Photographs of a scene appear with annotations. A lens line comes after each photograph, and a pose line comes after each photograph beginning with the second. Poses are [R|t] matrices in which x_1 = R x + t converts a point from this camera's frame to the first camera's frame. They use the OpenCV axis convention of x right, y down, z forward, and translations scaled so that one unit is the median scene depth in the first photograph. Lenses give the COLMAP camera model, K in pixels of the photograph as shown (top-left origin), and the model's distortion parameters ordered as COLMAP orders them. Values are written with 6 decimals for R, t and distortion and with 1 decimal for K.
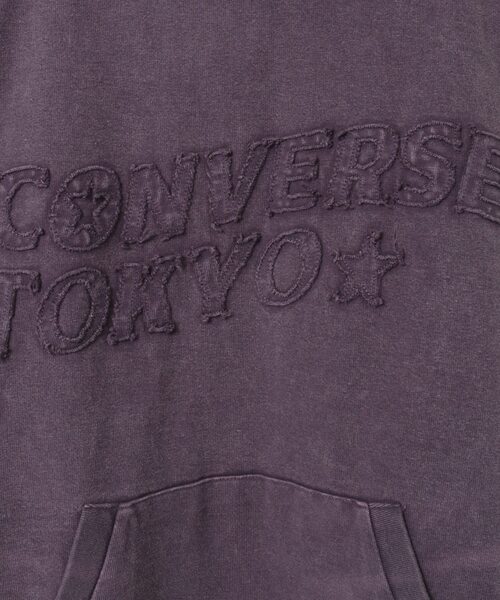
lens RADIAL K [[786.2, 0, 250.0], [0, 786.2, 300.0], [0, 0, 1]] dist [-0.094589, 0.014030]
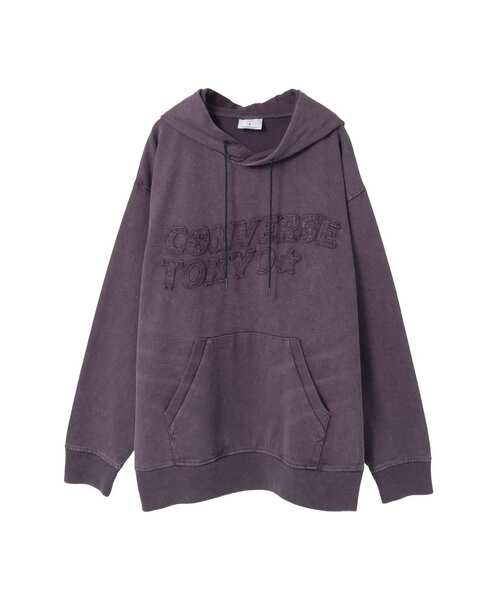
lens RADIAL K [[877.6, 0, 250.0], [0, 877.6, 300.0], [0, 0, 1]] dist [-0.023093, -0.041727]
pose [[0.998576, 0.013307, -0.051652, 0.173865], [-0.012457, 0.999782, 0.016729, 0.054881], [0.051863, -0.016062, 0.998525, -2.436209]]
